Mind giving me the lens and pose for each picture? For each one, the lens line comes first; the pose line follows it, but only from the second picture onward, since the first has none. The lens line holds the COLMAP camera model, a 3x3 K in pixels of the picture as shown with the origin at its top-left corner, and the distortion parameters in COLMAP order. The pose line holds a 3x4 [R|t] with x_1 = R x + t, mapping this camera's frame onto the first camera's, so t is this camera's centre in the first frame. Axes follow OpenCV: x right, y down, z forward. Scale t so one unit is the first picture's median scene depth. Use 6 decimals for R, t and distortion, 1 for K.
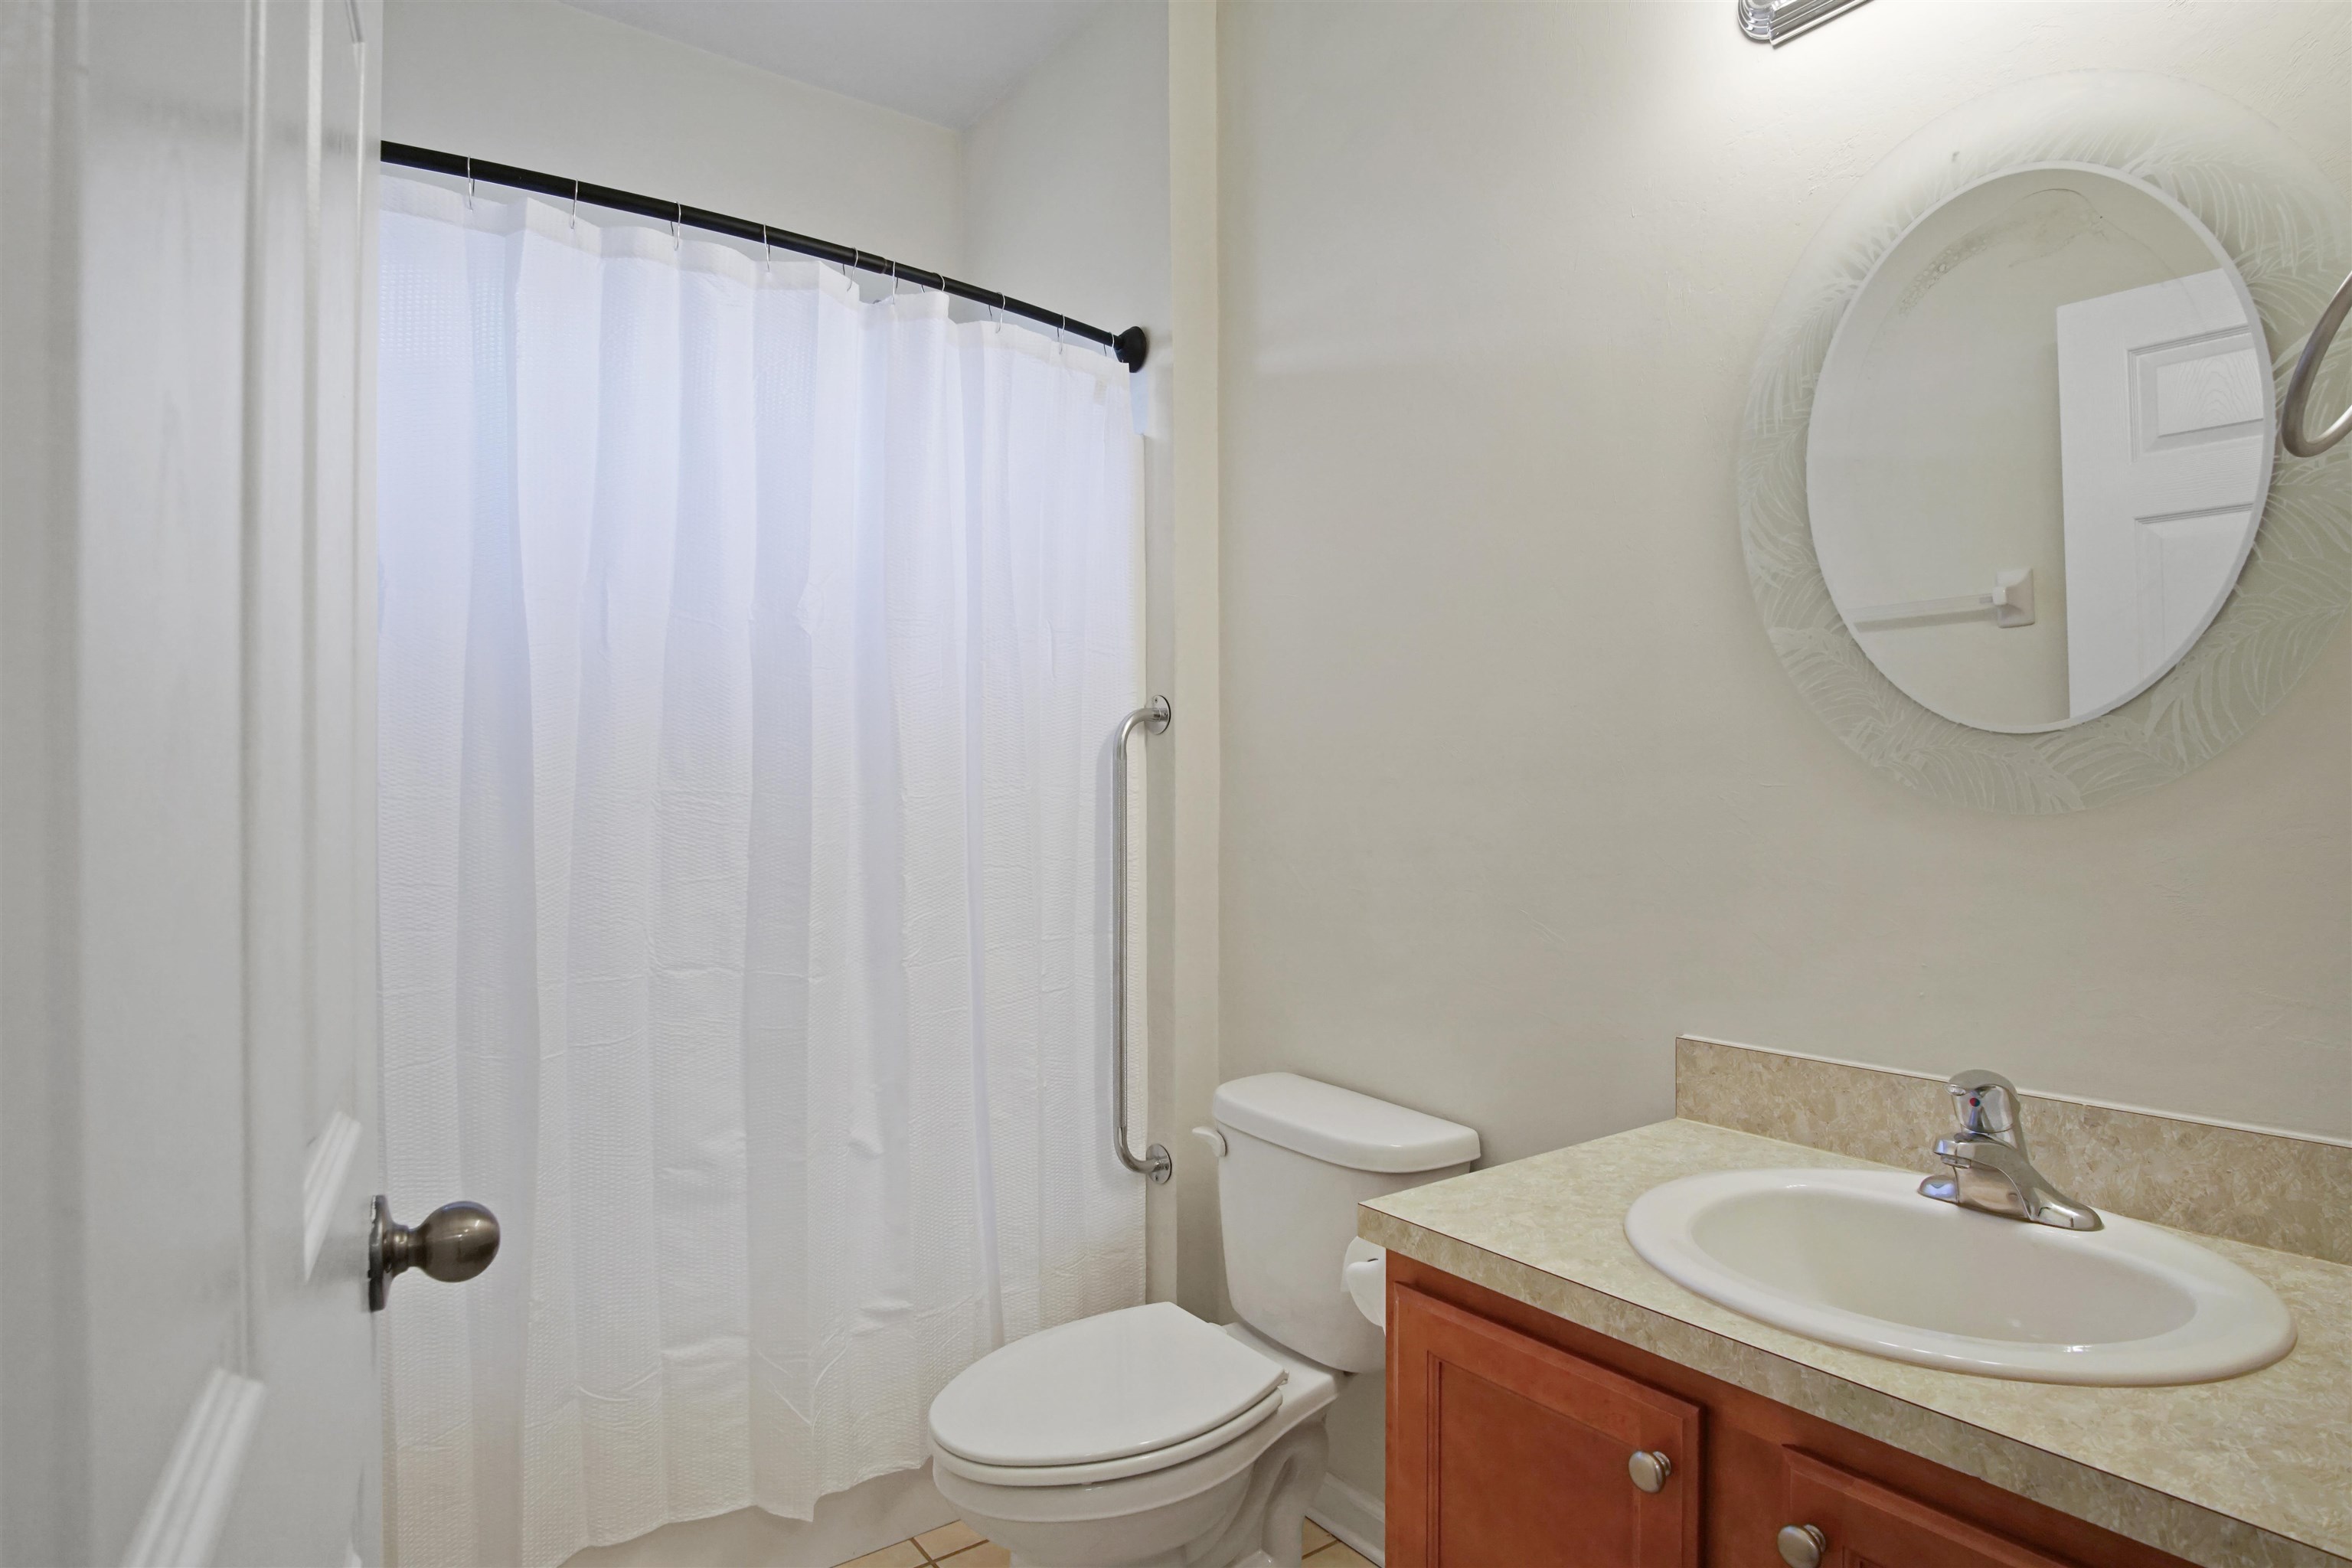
lens RADIAL K [[1263.4, 0, 1186.4], [0, 1263.4, 786.9], [0, 0, 1]] dist [-0.026765, 0.002265]
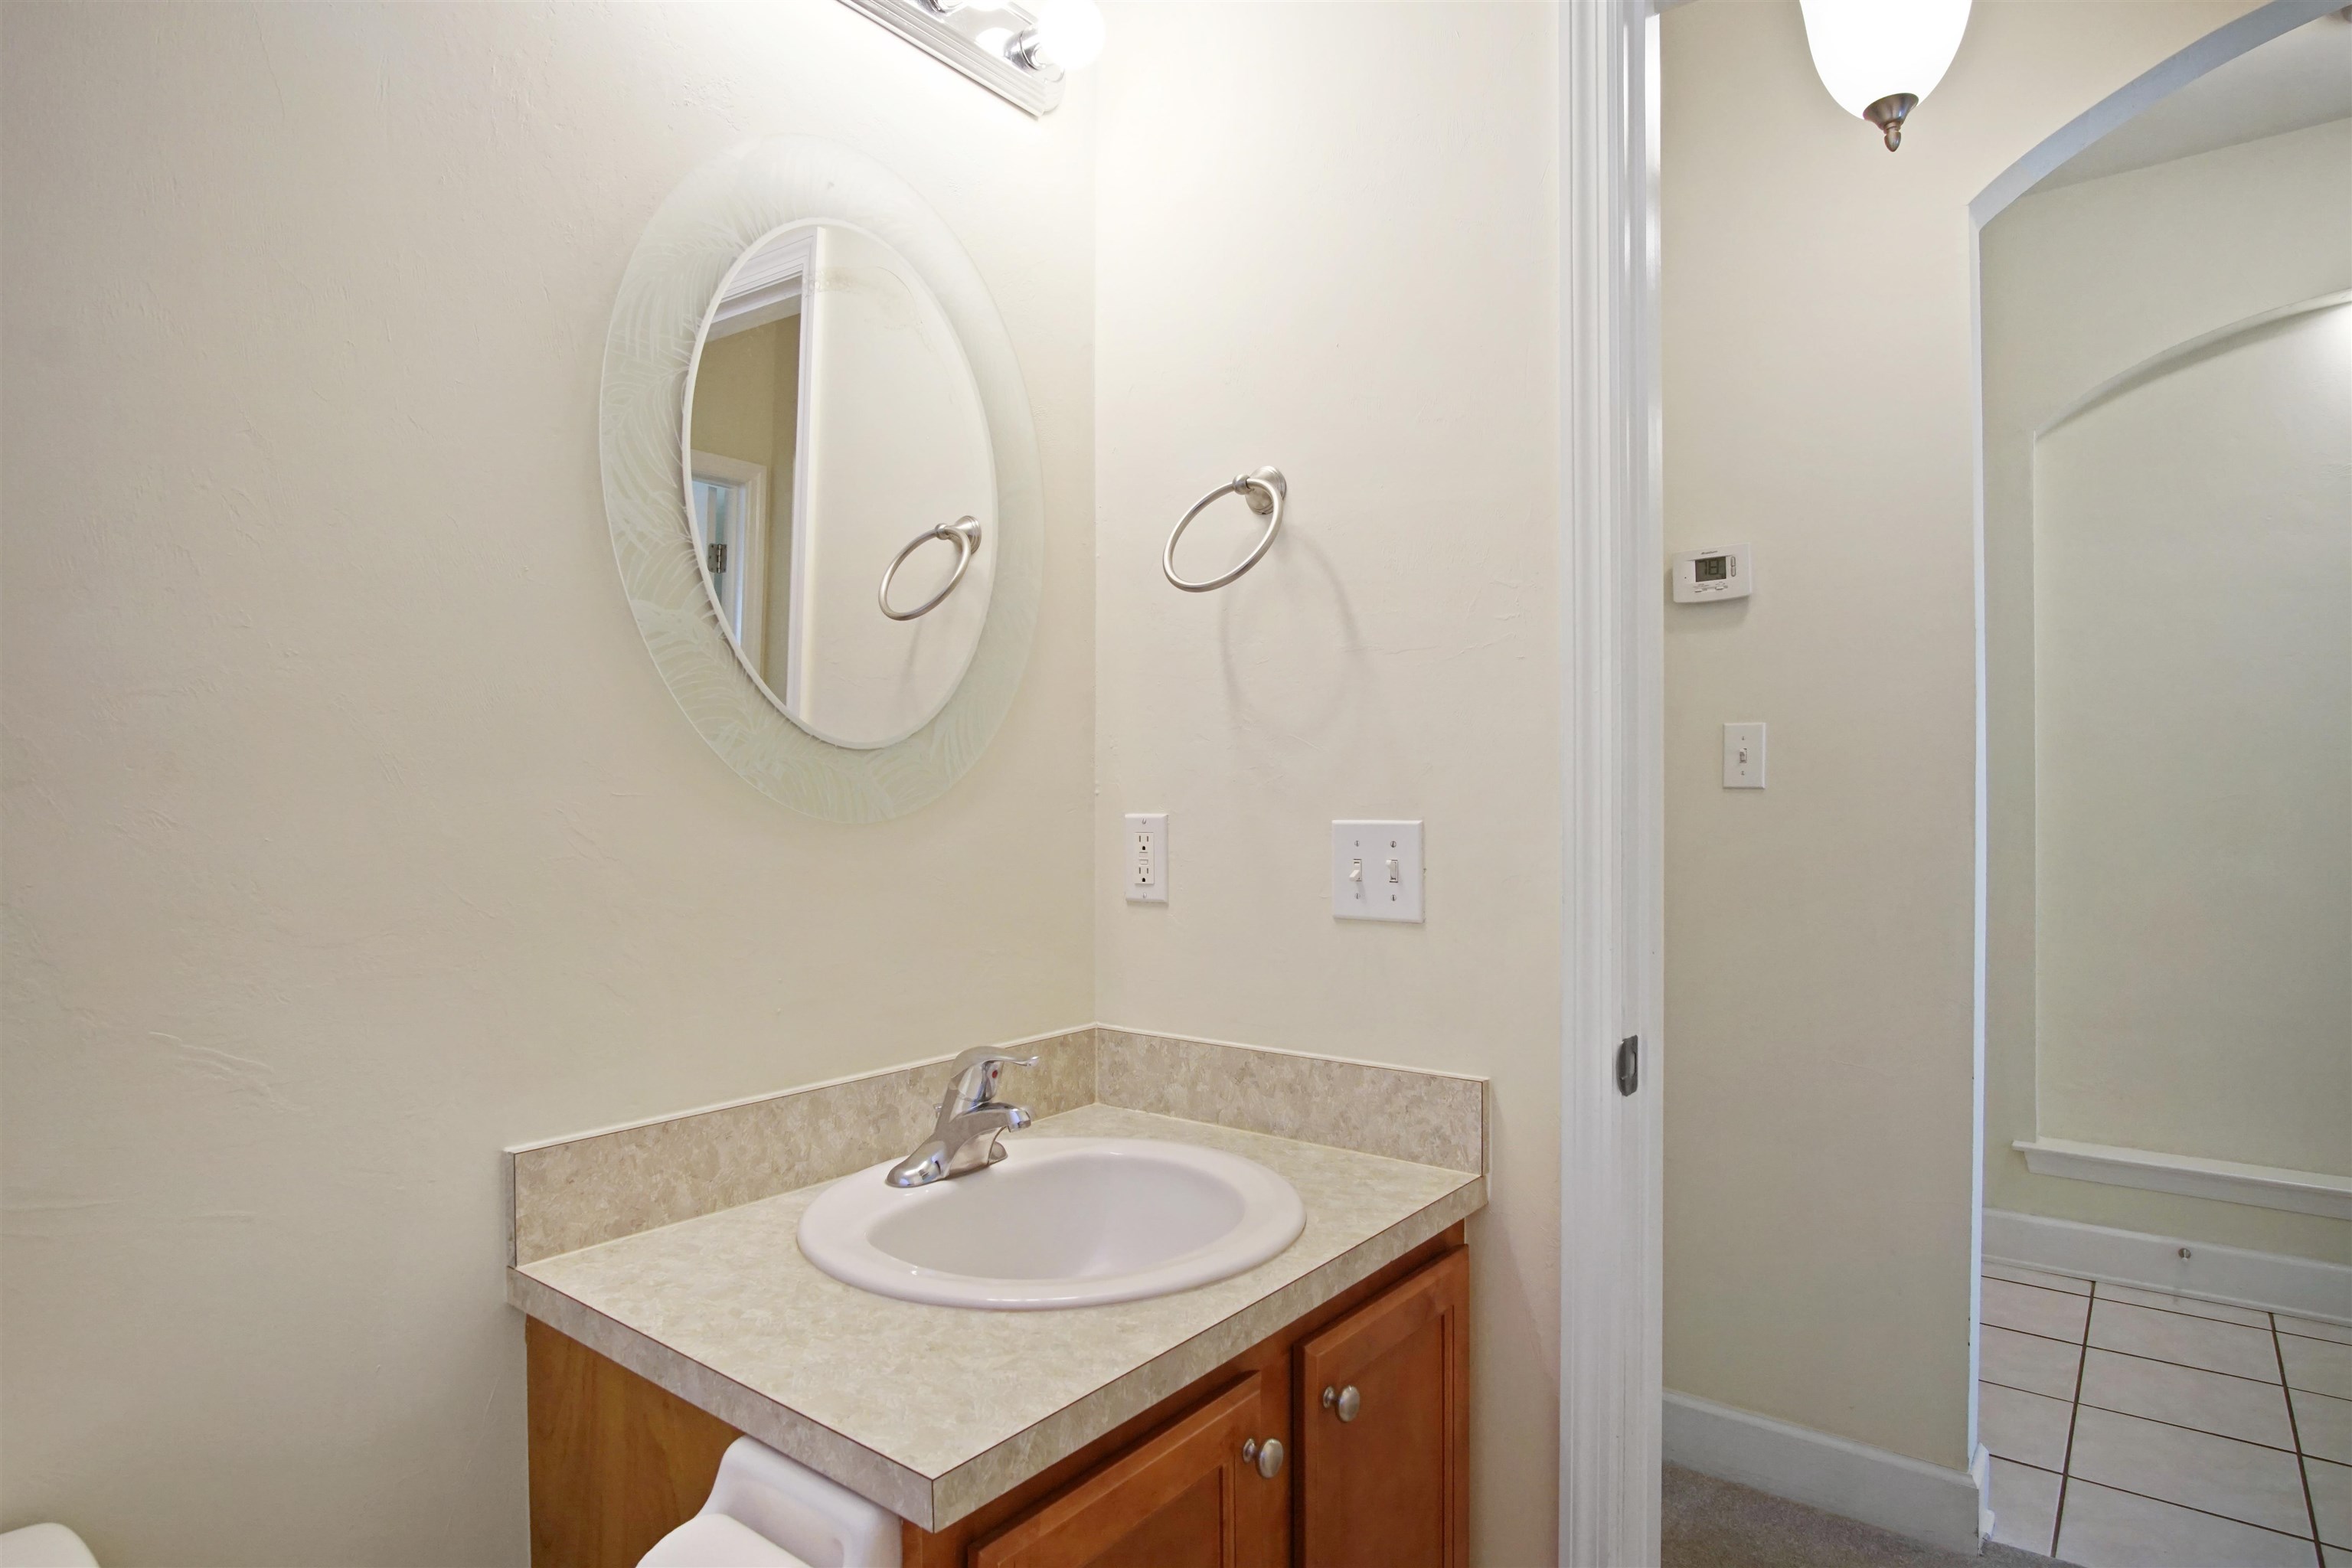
lens RADIAL K [[1263.4, 0, 1170.8], [0, 1263.4, 794.4], [0, 0, 1]] dist [-0.026765, 0.002265]
pose [[-0.264281, 0.004460, 0.964436, -0.427200], [-0.003506, 0.999978, -0.005585, 0.001910], [-0.964439, -0.004858, -0.264259, 0.936970]]
